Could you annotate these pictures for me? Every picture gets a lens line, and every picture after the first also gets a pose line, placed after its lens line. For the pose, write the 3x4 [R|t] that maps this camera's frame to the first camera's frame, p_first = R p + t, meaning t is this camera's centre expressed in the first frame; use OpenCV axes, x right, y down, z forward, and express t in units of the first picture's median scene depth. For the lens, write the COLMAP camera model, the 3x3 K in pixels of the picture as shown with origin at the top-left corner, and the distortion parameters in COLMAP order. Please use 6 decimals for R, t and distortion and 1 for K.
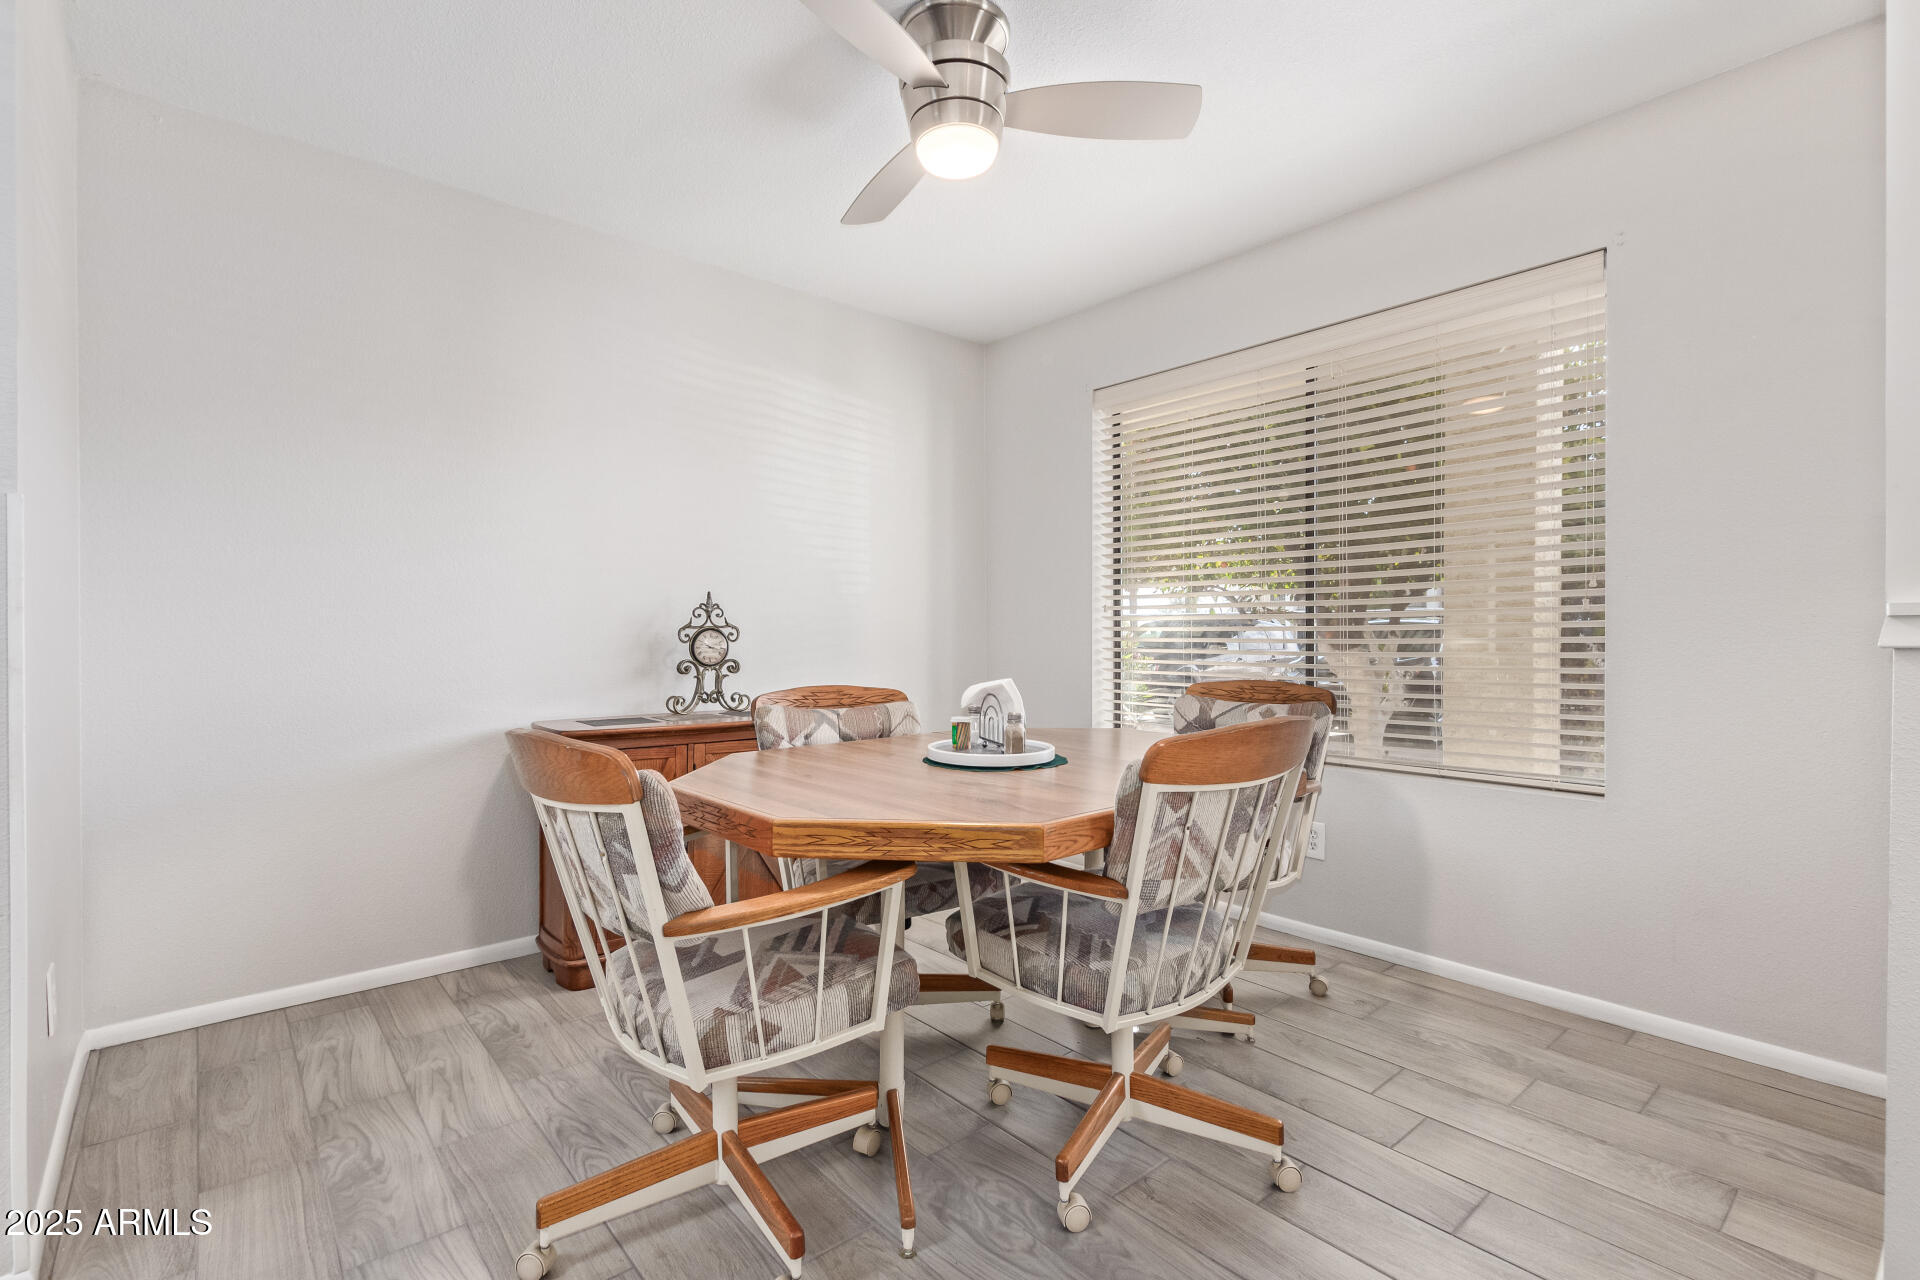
lens RADIAL K [[877.9, 0, 964.5], [0, 877.9, 636.6], [0, 0, 1]] dist [0.012073, -0.005636]
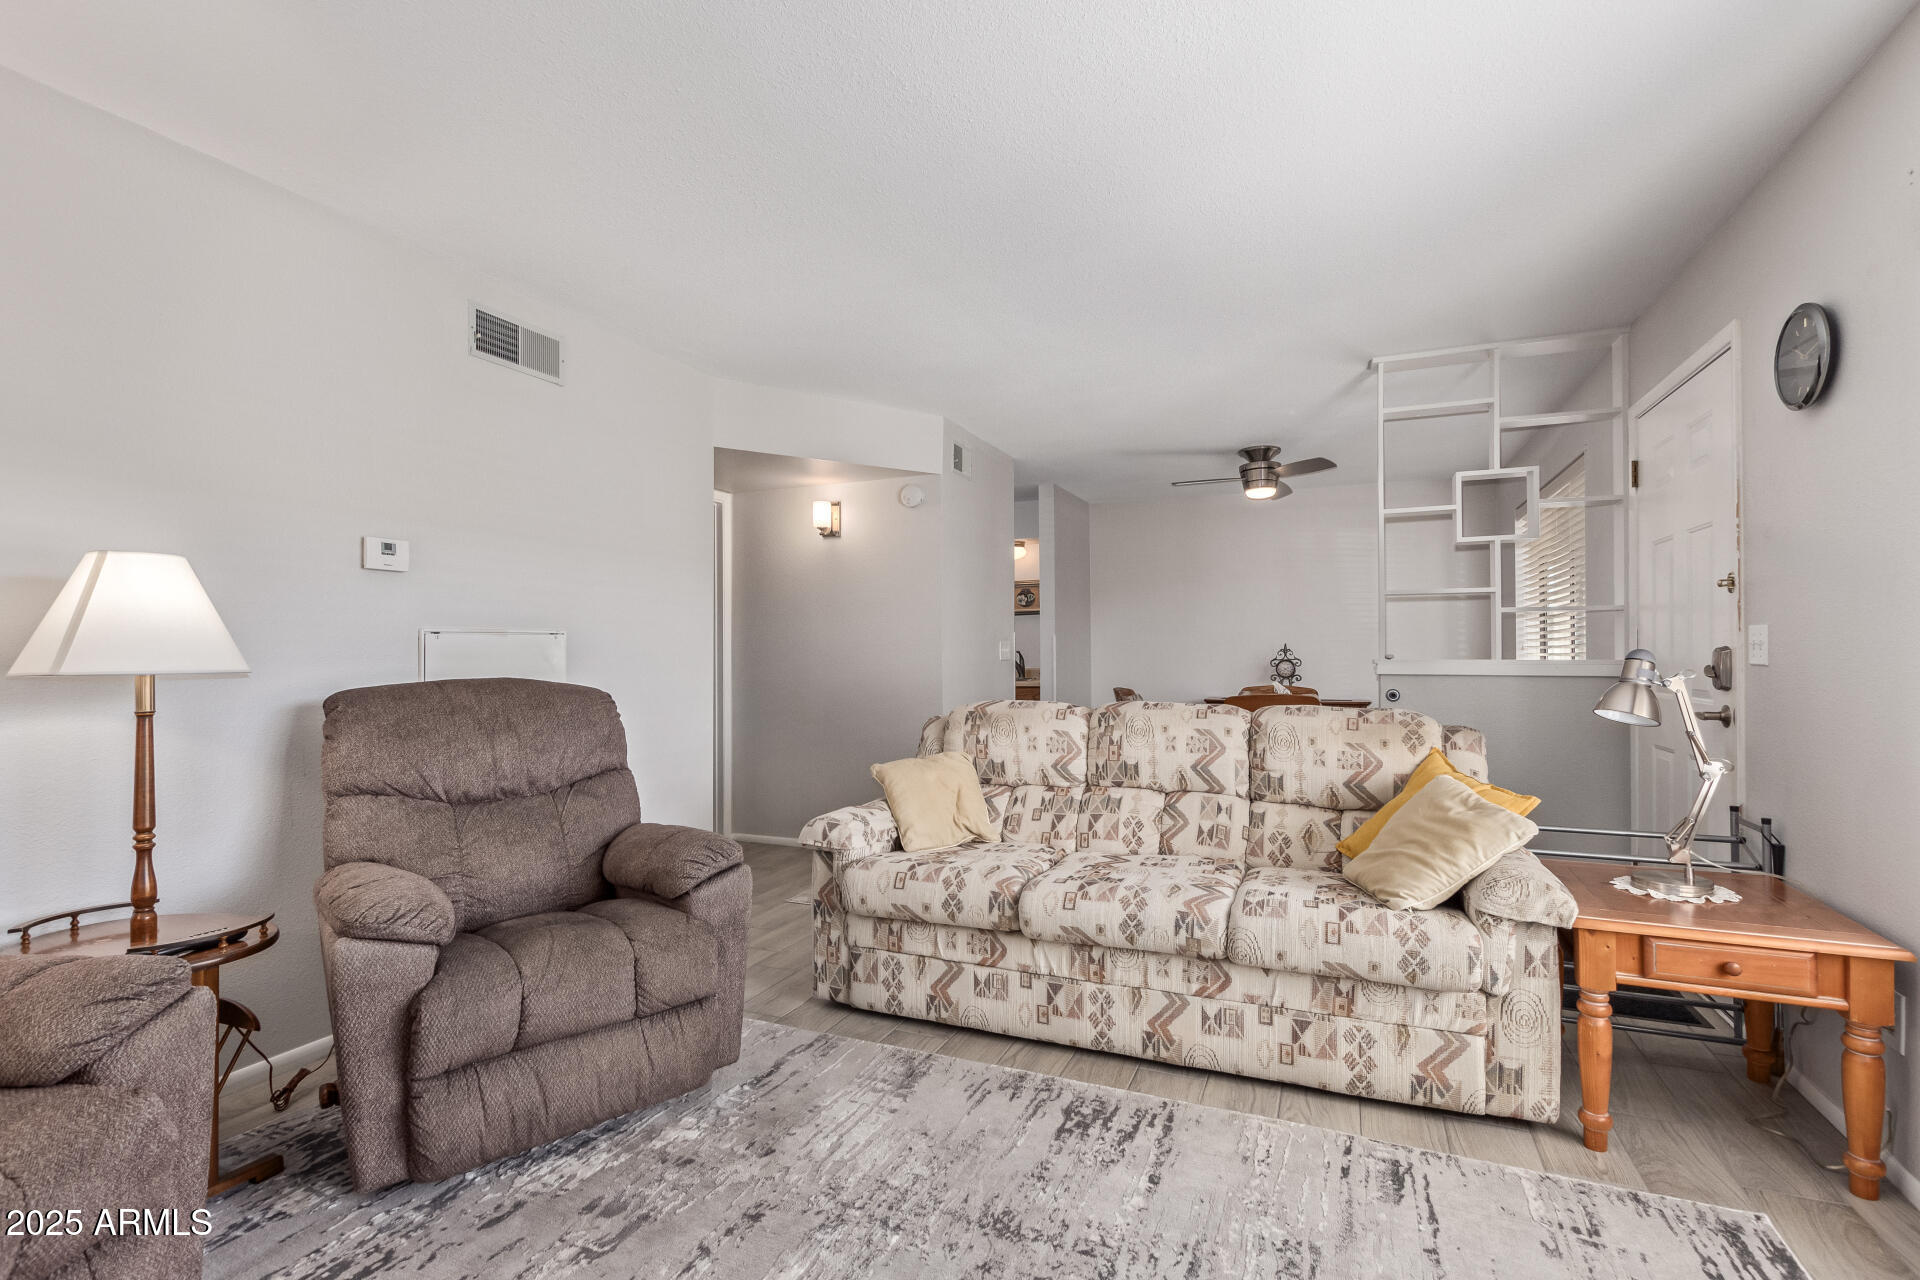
lens RADIAL K [[877.9, 0, 961.5], [0, 877.9, 643.9], [0, 0, 1]] dist [0.012073, -0.005636]
pose [[0.426309, -0.009087, -0.904532, 2.237030], [-0.004584, 0.999915, -0.012206, -0.031666], [0.904566, 0.009349, 0.426231, -1.120295]]
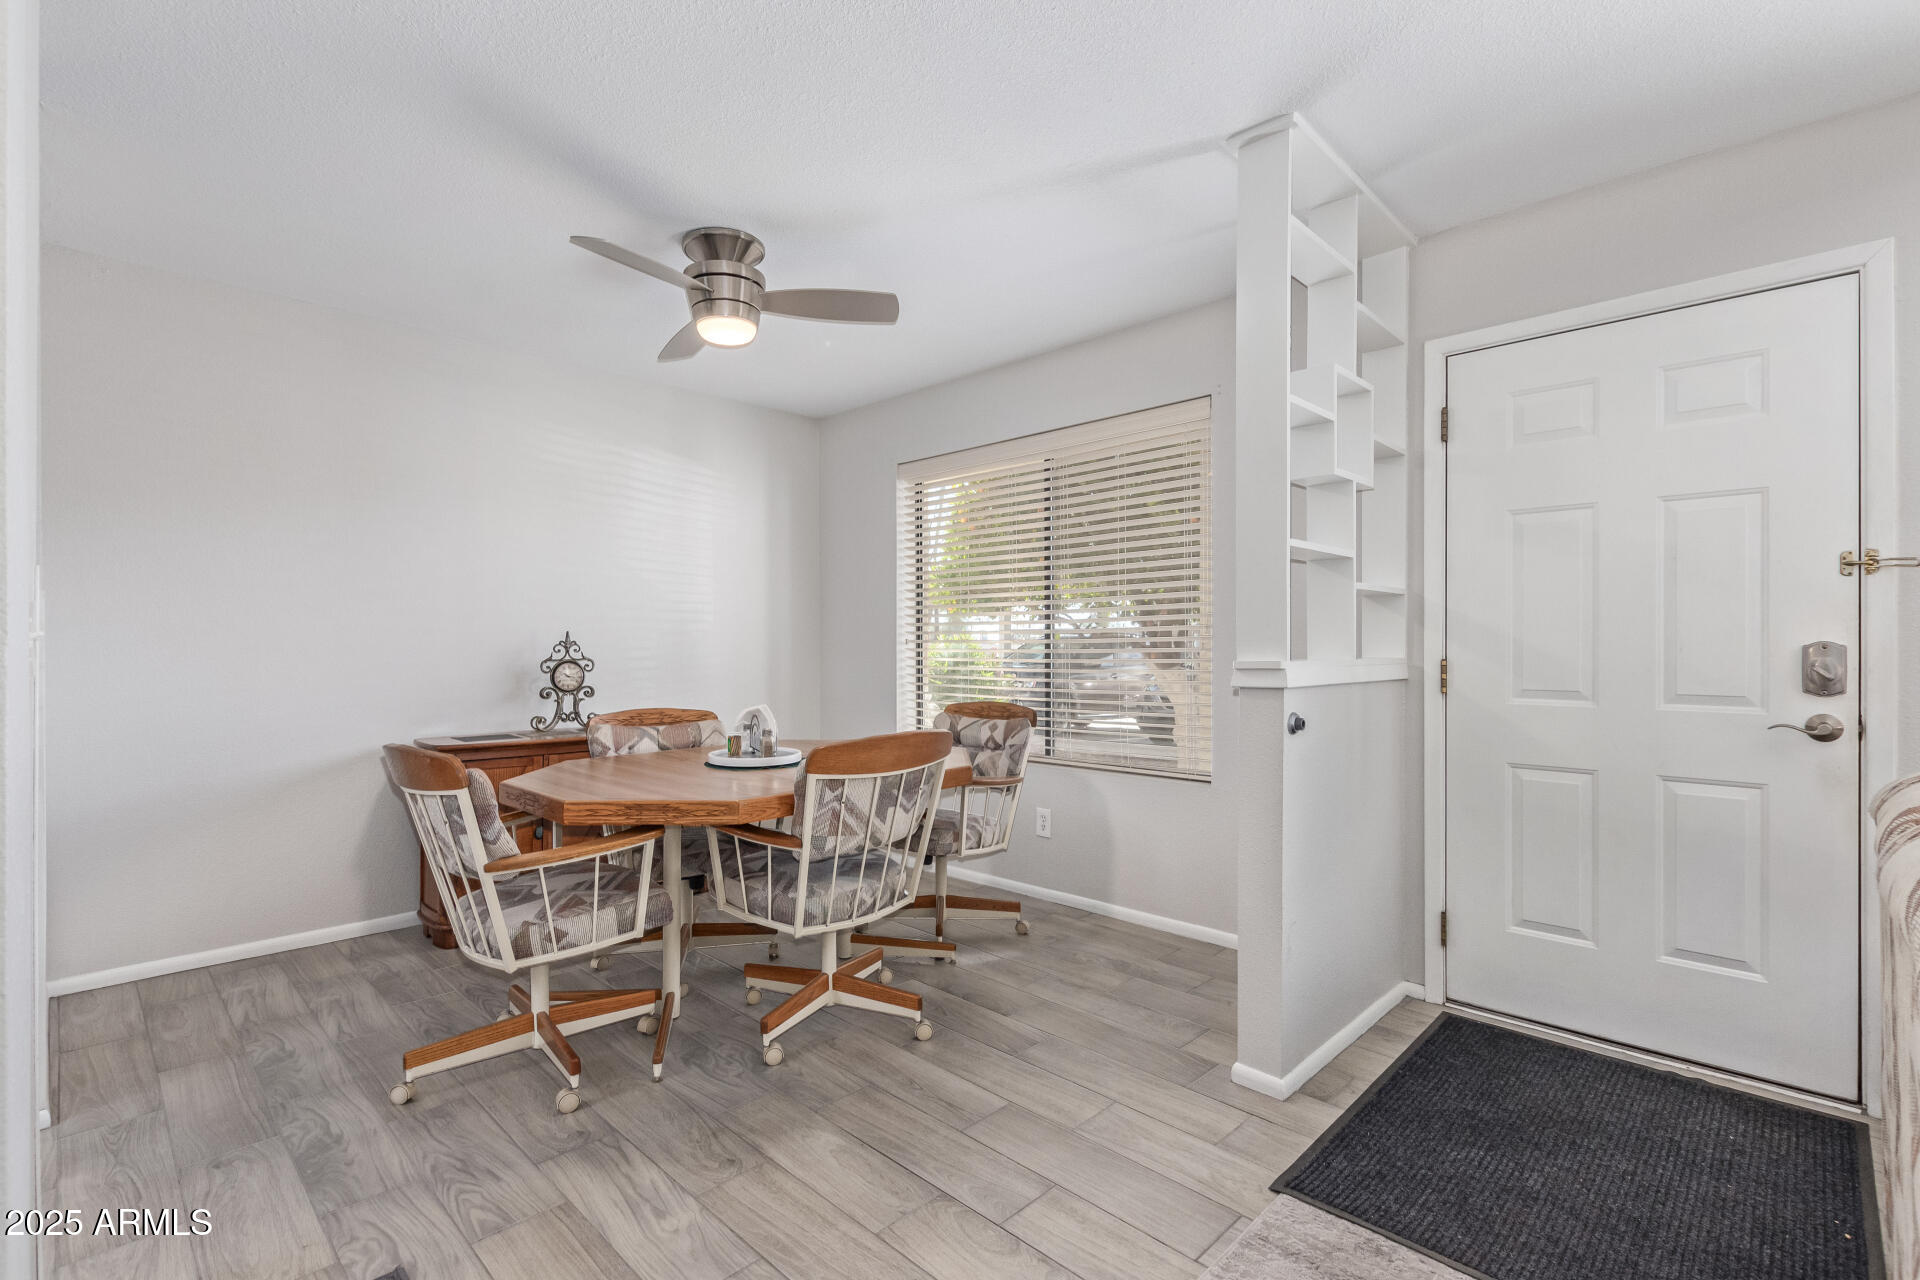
lens RADIAL K [[877.9, 0, 965.7], [0, 877.9, 642.6], [0, 0, 1]] dist [0.012073, -0.005636]
pose [[0.996484, -0.001046, 0.083774, 0.265959], [0.001530, 0.999982, -0.005719, -0.045225], [-0.083767, 0.005827, 0.996468, -0.453125]]
